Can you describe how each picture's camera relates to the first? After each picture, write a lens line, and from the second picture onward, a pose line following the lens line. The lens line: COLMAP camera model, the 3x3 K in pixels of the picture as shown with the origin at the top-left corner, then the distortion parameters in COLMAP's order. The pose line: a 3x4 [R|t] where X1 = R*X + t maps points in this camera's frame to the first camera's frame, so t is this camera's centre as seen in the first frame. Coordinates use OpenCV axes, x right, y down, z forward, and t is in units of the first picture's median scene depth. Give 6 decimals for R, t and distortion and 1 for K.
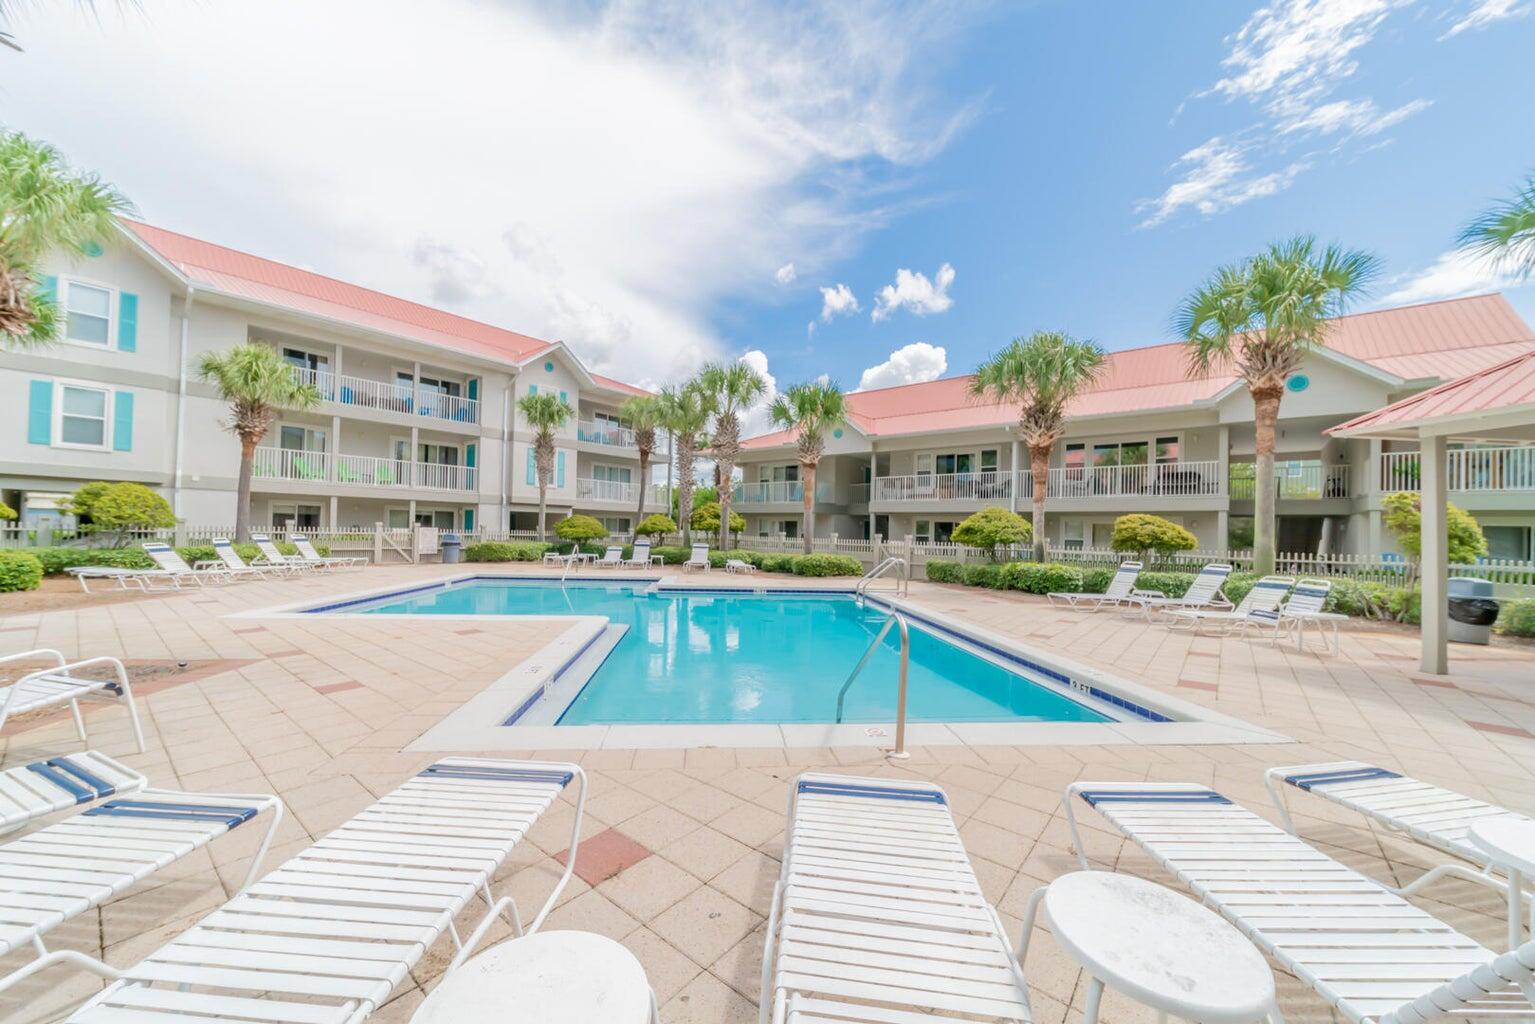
lens RADIAL K [[568.0, 0, 766.6], [0, 568.0, 532.5], [0, 0, 1]] dist [-0.000037, -0.000304]
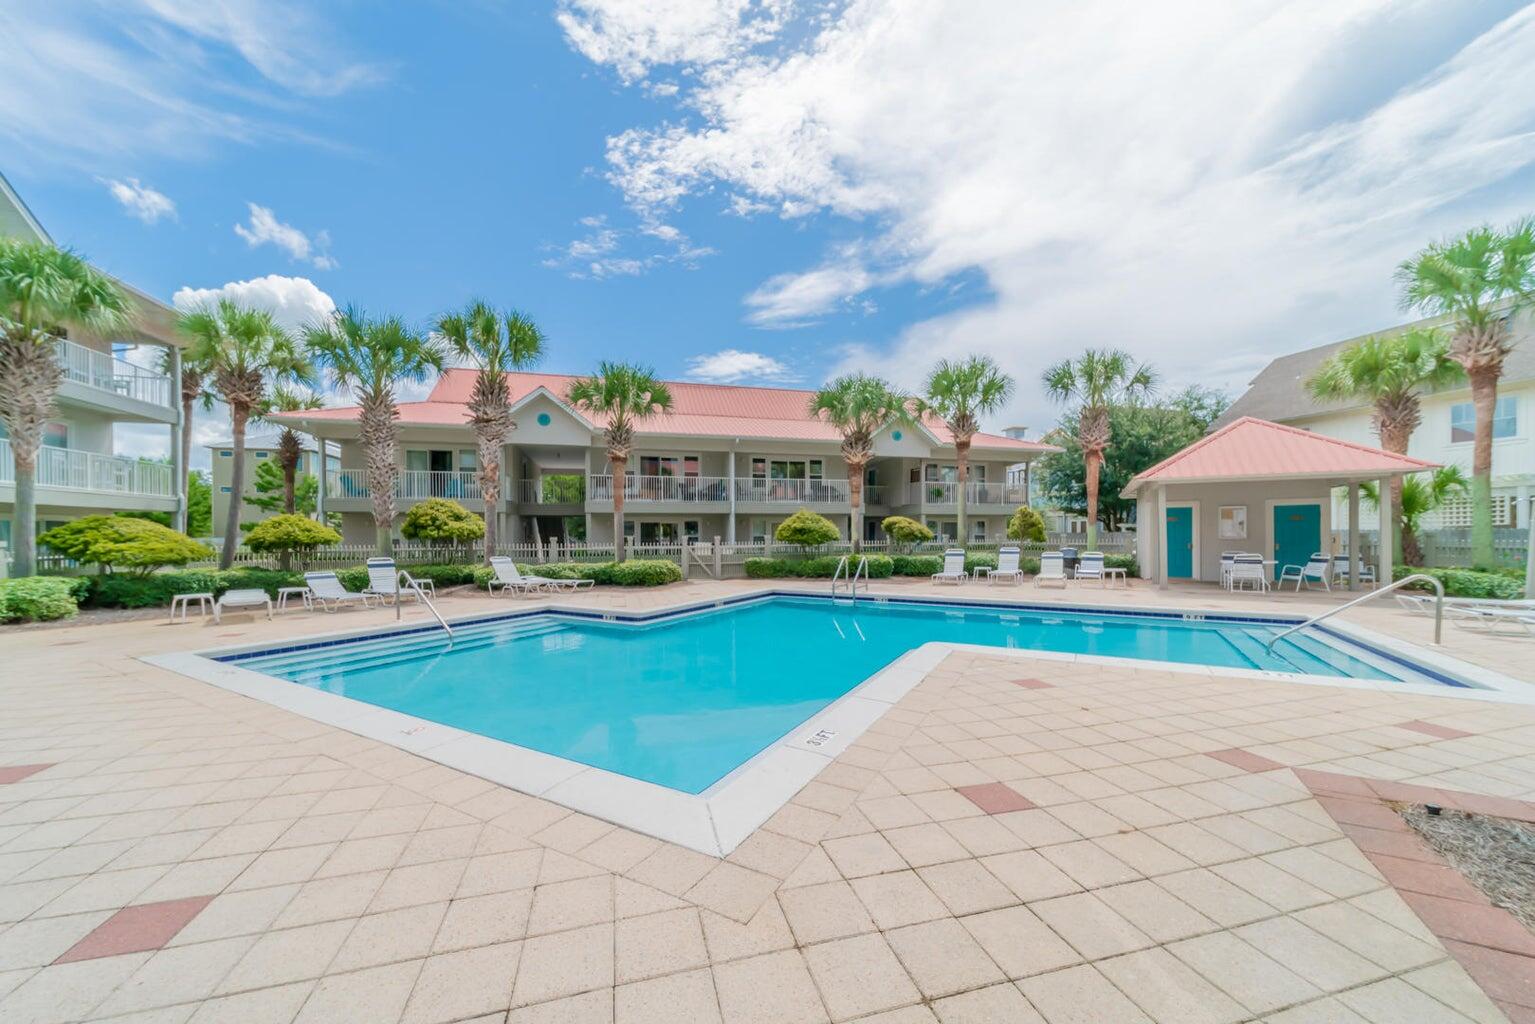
lens RADIAL K [[553.3, 0, 764.7], [0, 553.3, 536.9], [0, 0, 1]] dist [-0.000341, -0.000075]
pose [[0.592961, -0.030845, 0.804640, -0.444294], [0.026626, 0.999471, 0.018693, -0.008042], [-0.804791, 0.010340, 0.593469, 0.304689]]
